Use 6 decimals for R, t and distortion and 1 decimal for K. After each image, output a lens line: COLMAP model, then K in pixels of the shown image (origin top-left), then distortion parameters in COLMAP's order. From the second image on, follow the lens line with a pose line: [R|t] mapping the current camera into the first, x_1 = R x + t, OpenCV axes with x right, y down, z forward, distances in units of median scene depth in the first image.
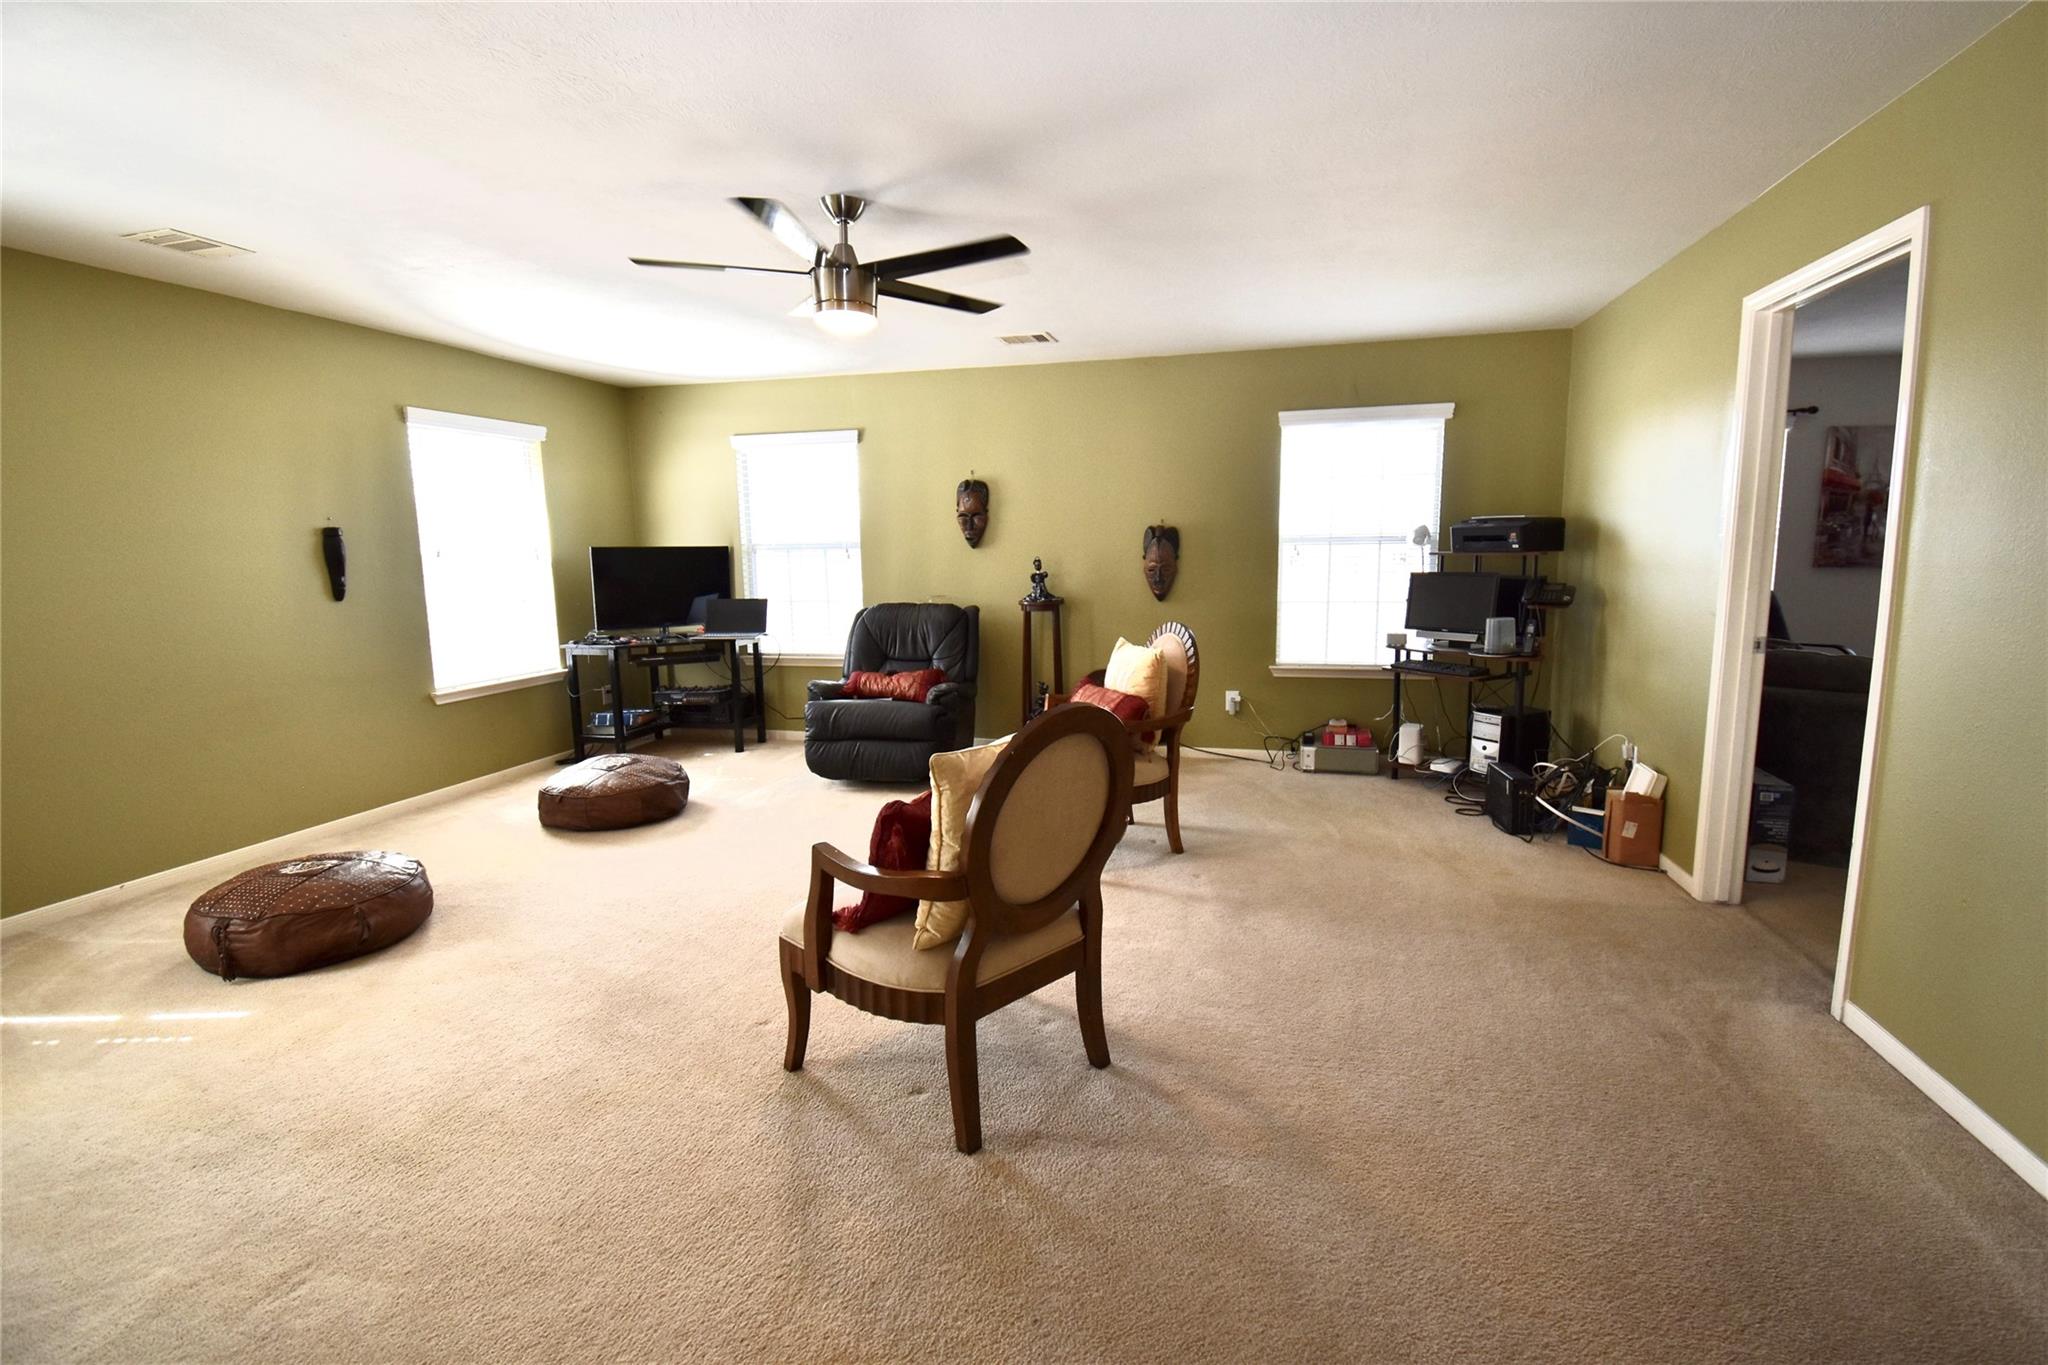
lens RADIAL K [[909.3, 0, 1028.1], [0, 909.3, 668.4], [0, 0, 1]] dist [-0.001342, -0.000518]
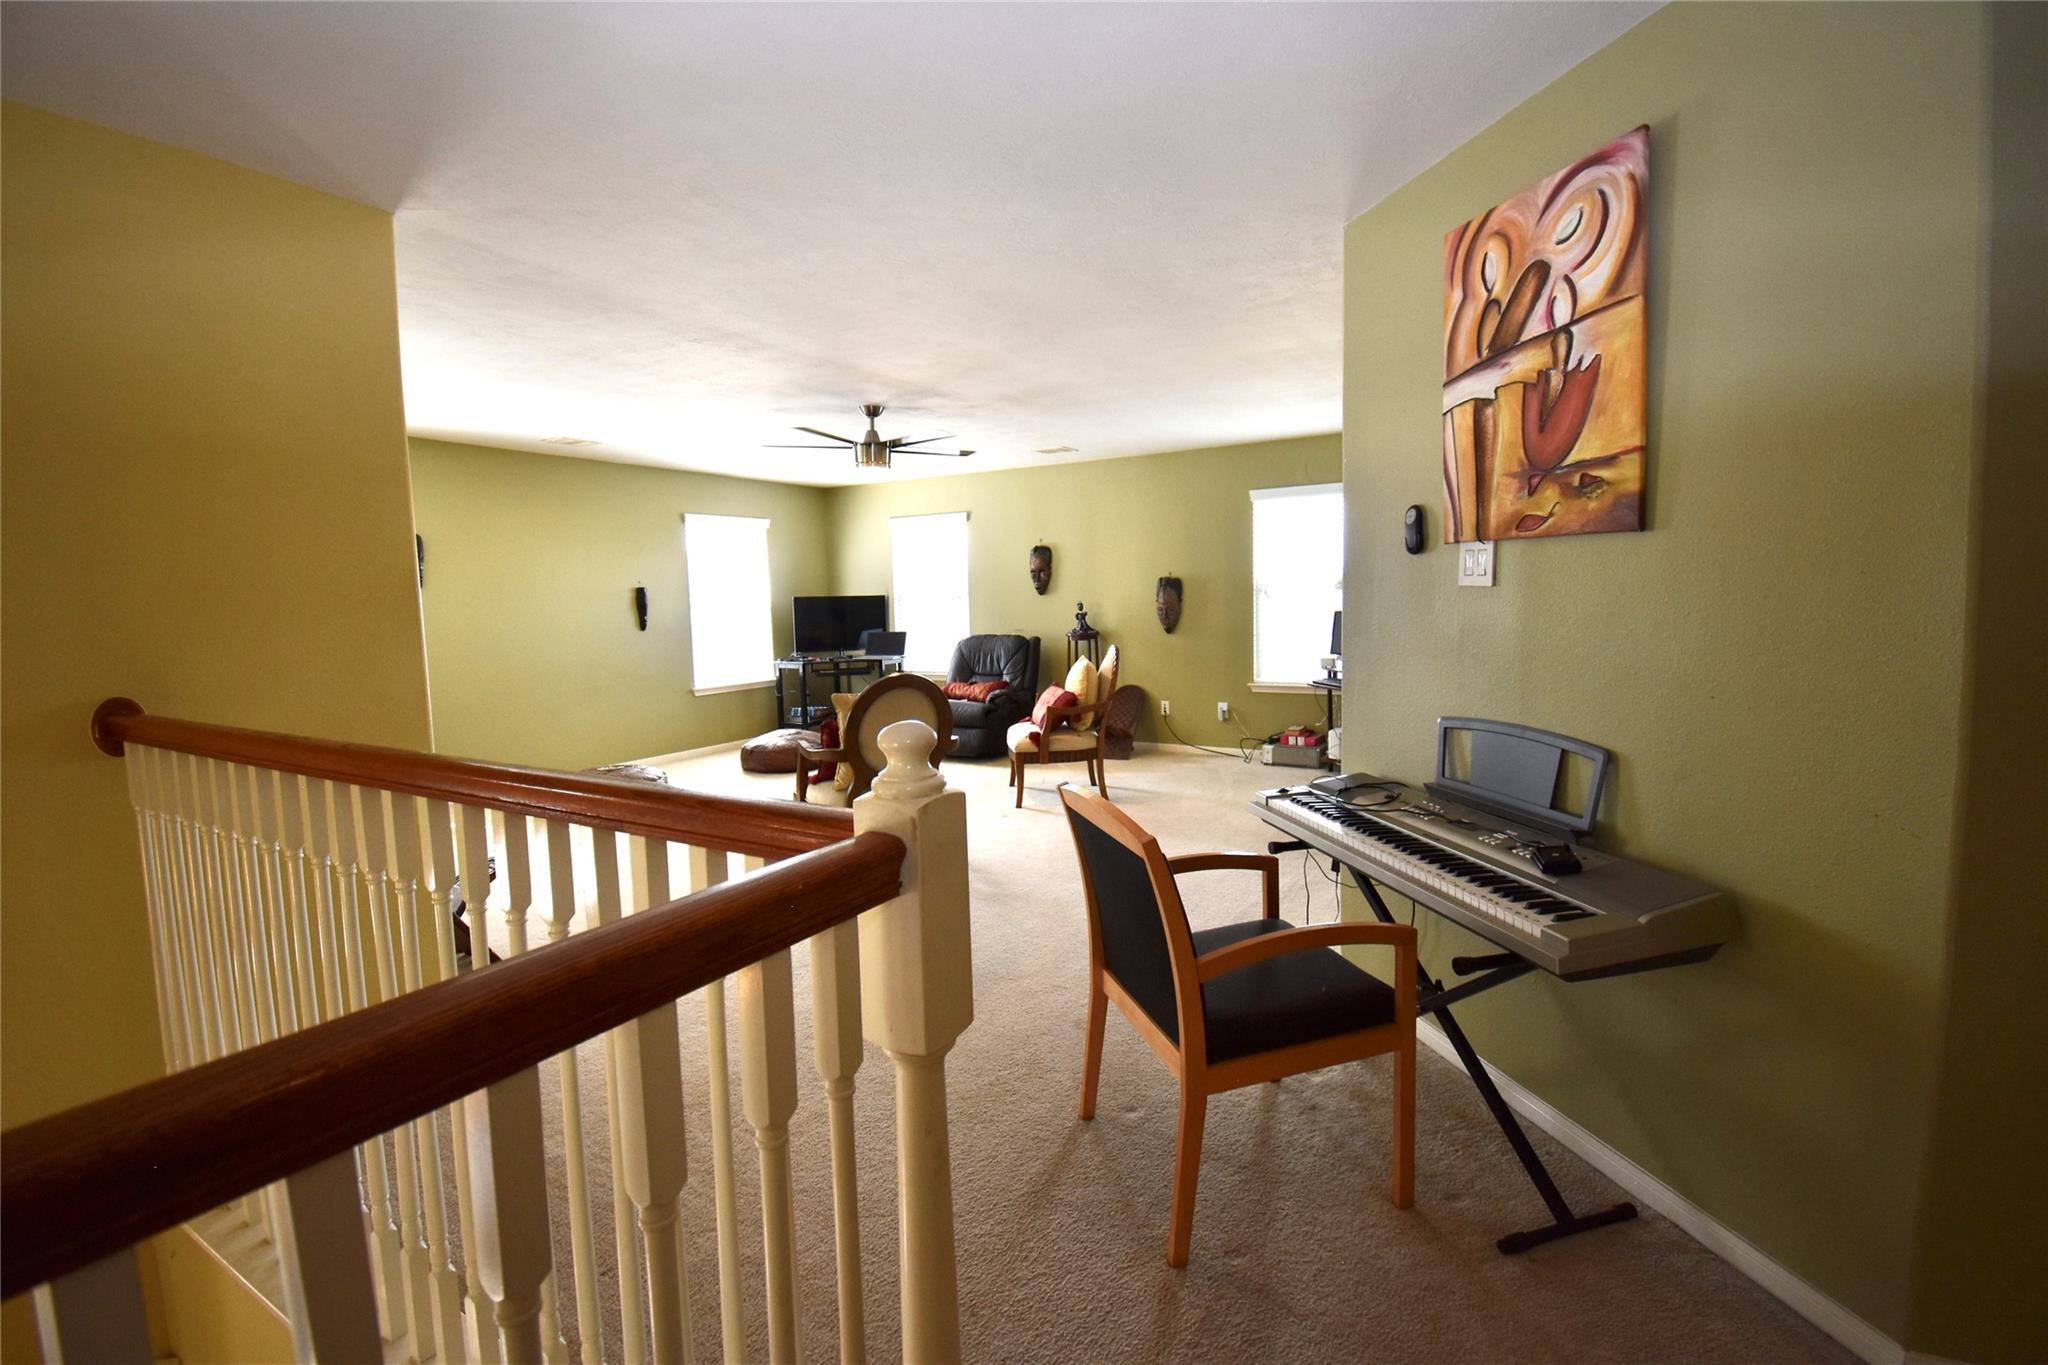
lens RADIAL K [[909.3, 0, 1028.1], [0, 909.3, 668.4], [0, 0, 1]] dist [-0.001342, -0.000518]
pose [[0.957579, 0.013937, -0.287834, 0.333084], [-0.027217, 0.998739, -0.042187, 0.038541], [0.286883, 0.048231, 0.956751, -0.328689]]
